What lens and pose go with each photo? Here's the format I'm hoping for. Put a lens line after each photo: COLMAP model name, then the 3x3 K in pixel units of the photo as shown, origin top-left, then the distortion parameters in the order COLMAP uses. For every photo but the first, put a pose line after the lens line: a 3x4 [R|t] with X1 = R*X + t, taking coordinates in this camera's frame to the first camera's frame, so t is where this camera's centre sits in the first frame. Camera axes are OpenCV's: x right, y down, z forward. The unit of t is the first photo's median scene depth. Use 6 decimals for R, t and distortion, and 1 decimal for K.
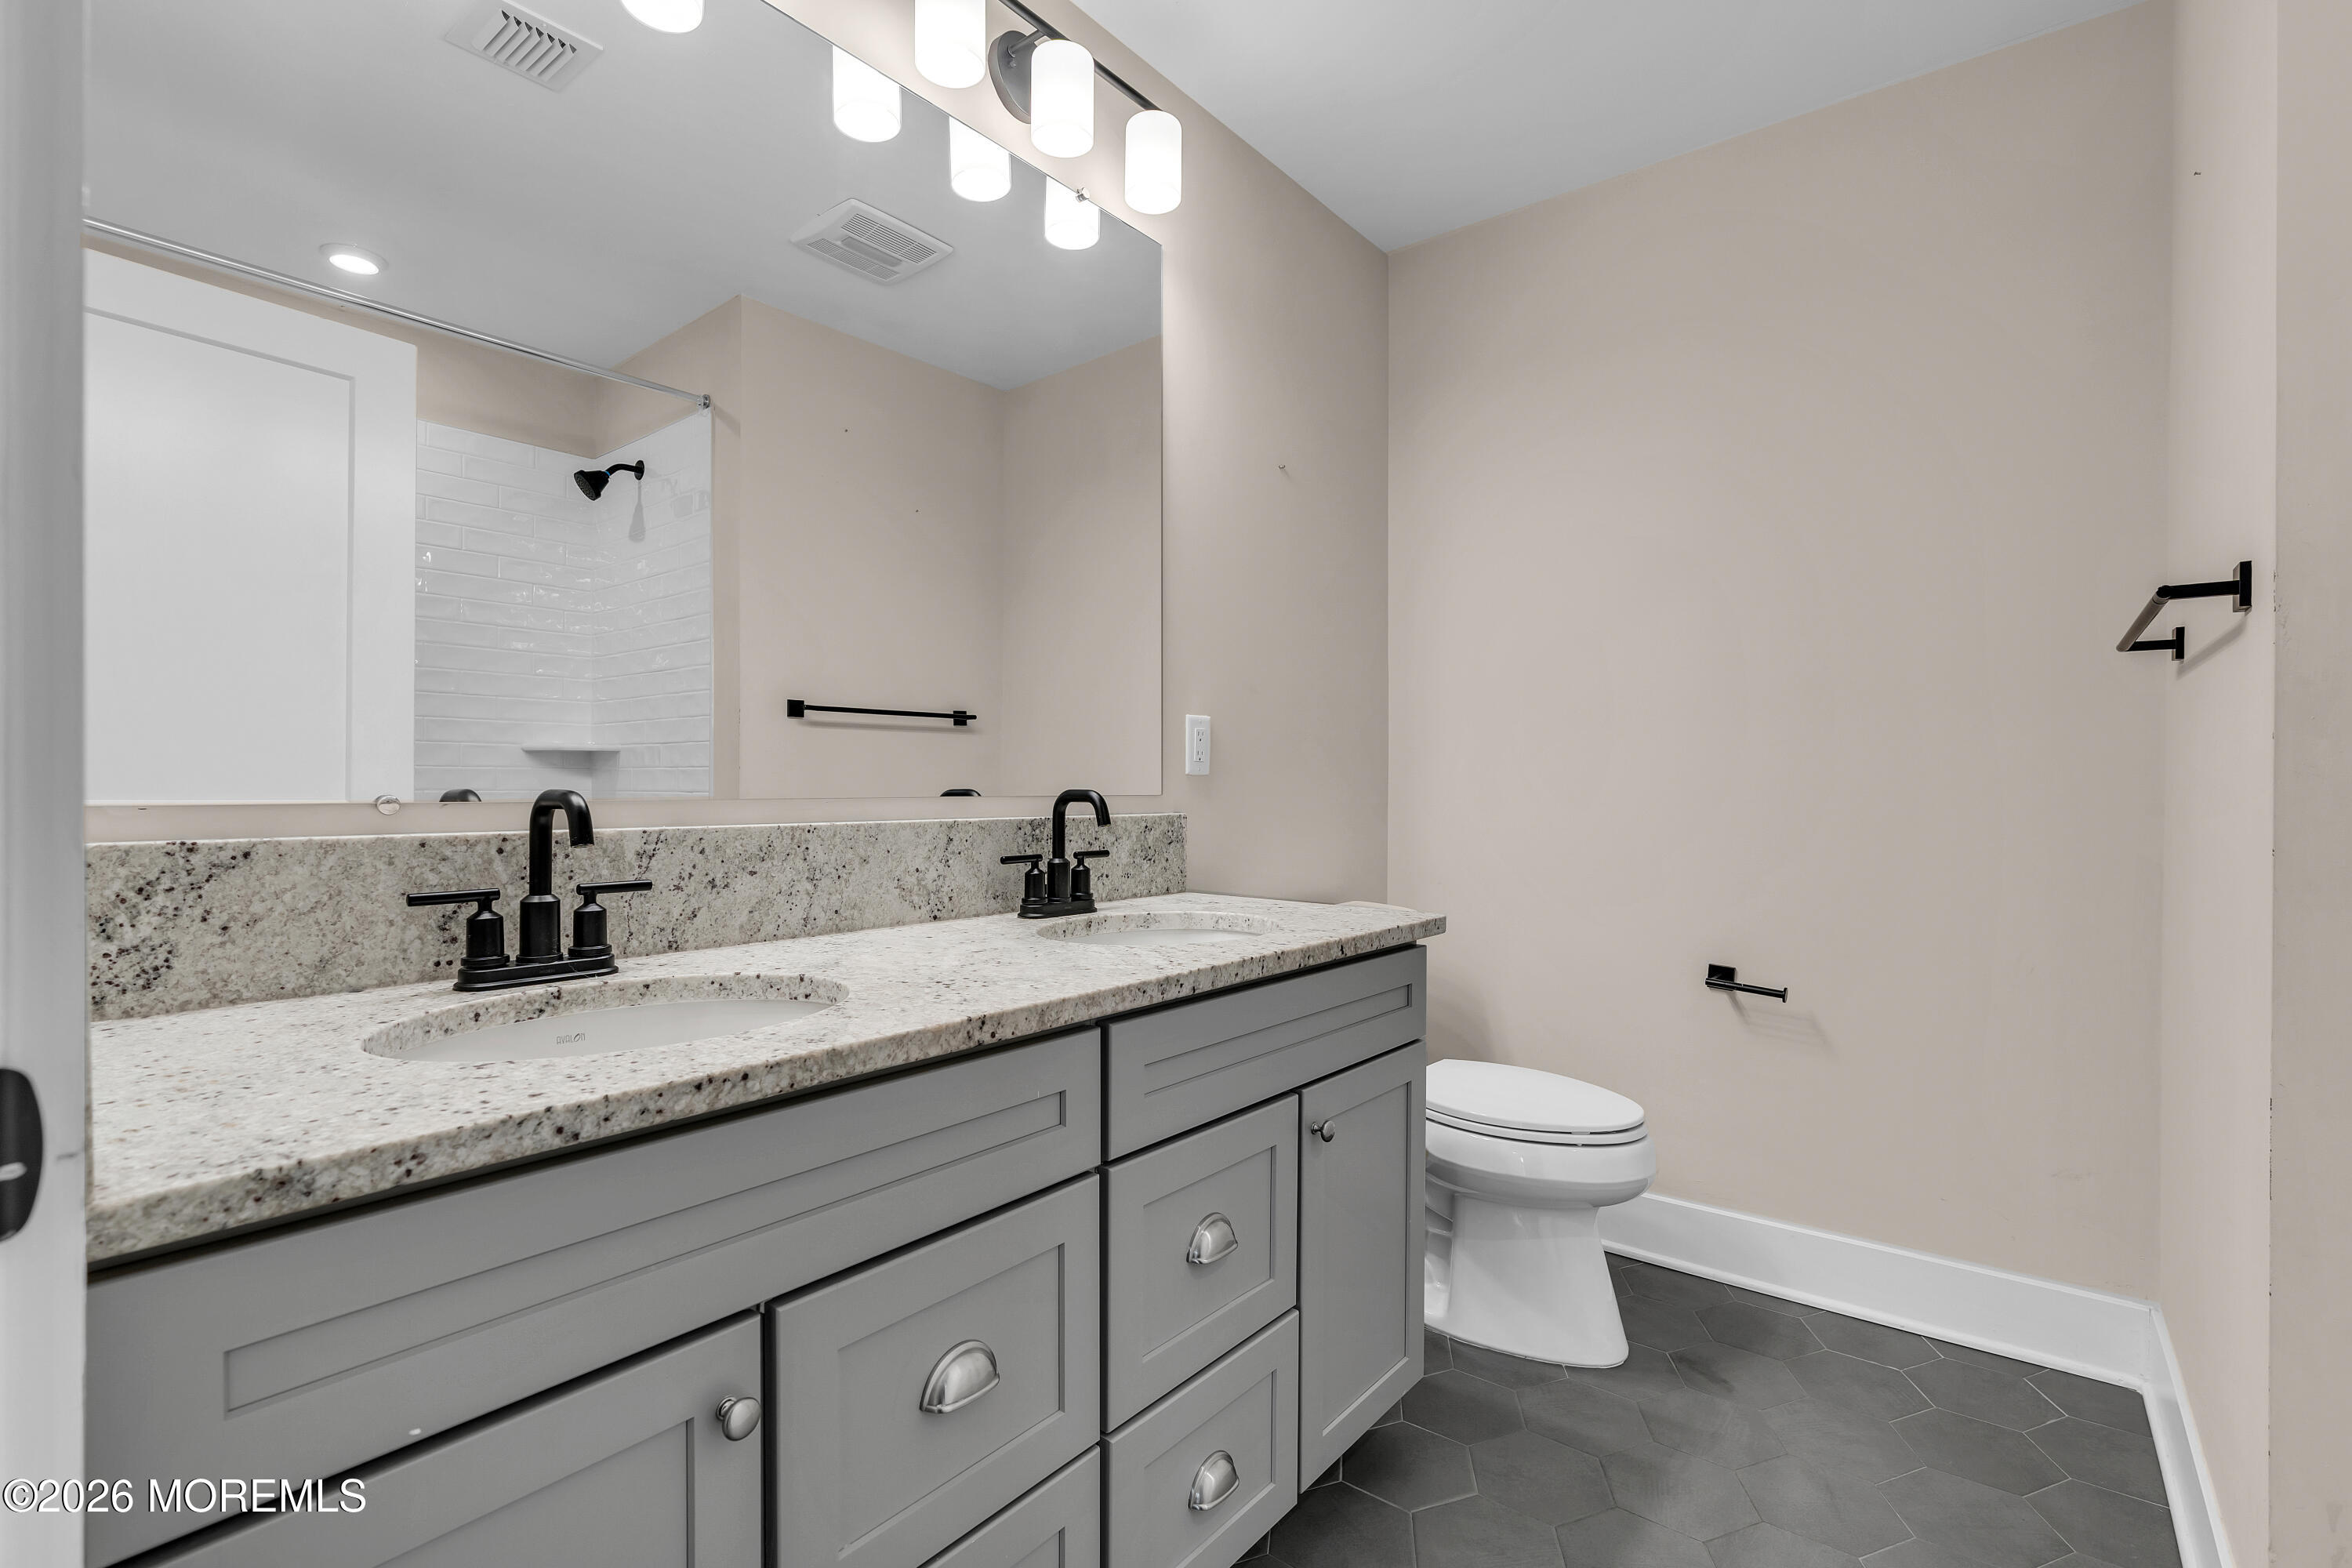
lens RADIAL K [[1056.2, 0, 1172.4], [0, 1056.2, 771.3], [0, 0, 1]] dist [-0.012165, 0.004627]
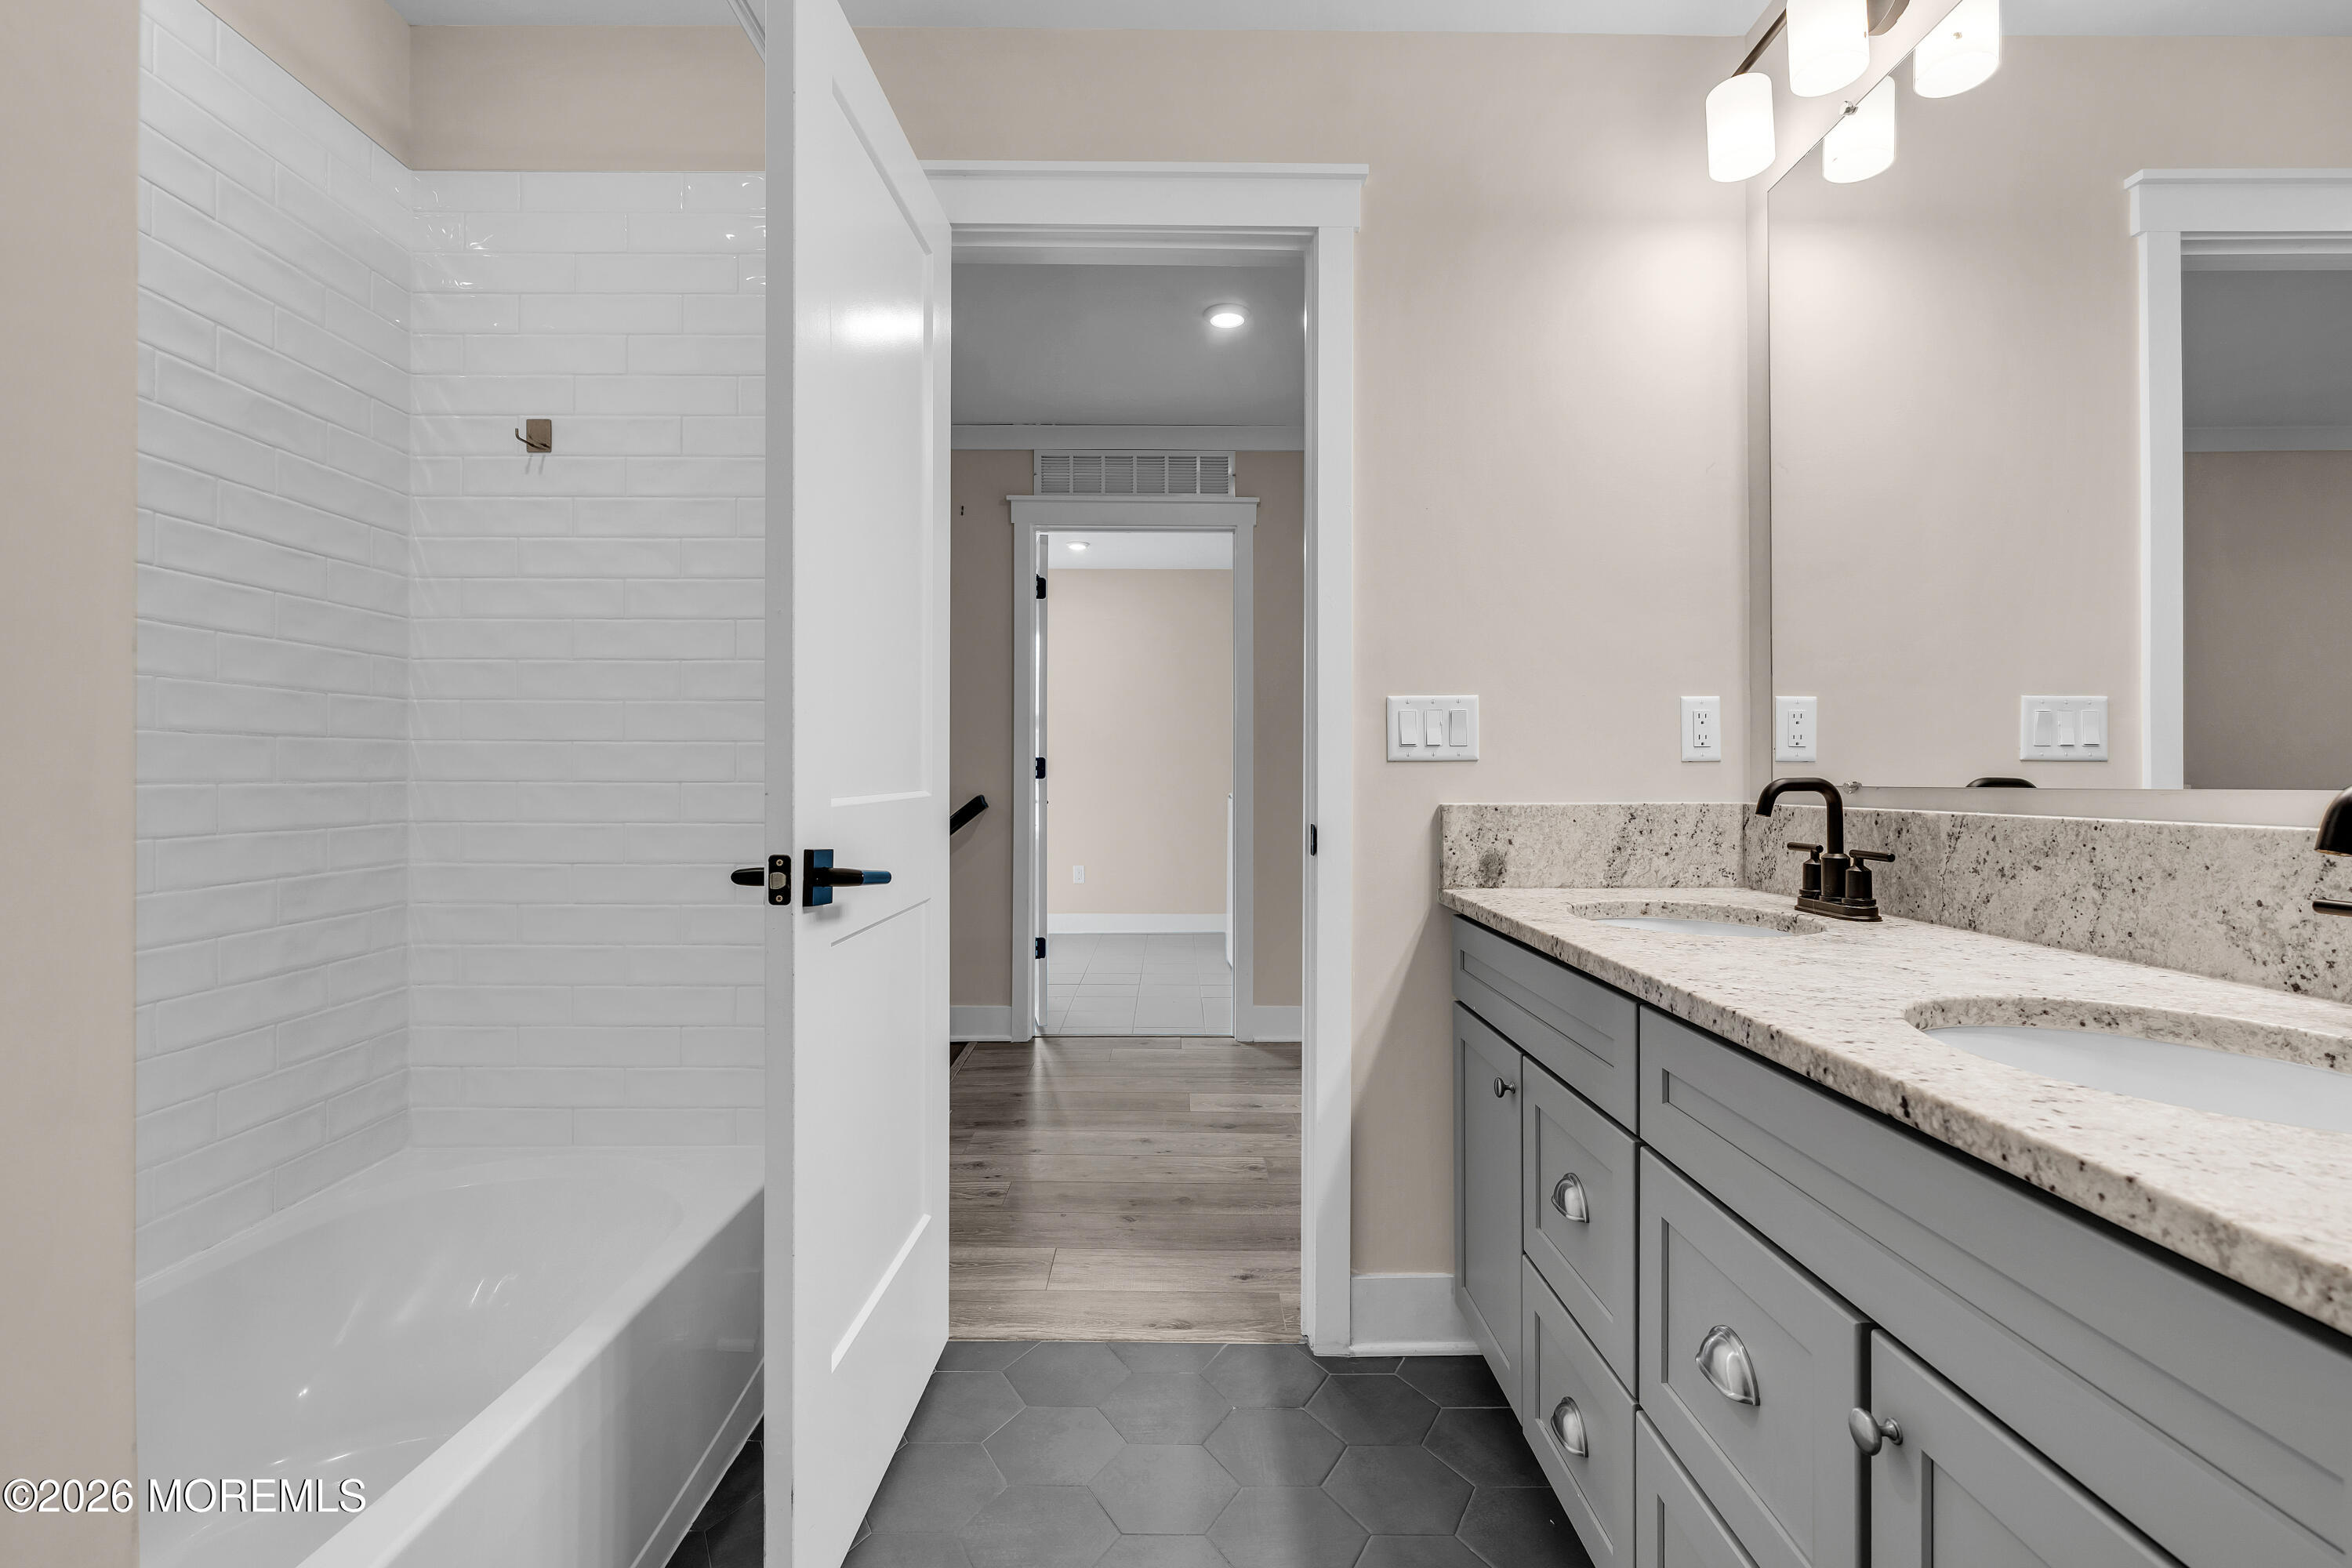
lens RADIAL K [[1056.2, 0, 1172.4], [0, 1056.2, 771.3], [0, 0, 1]] dist [-0.012165, 0.004627]
pose [[-0.770306, -0.003733, -0.637664, 0.757814], [0.009618, 0.999801, -0.017471, 0.019971], [0.637602, -0.019591, -0.770116, 1.200936]]
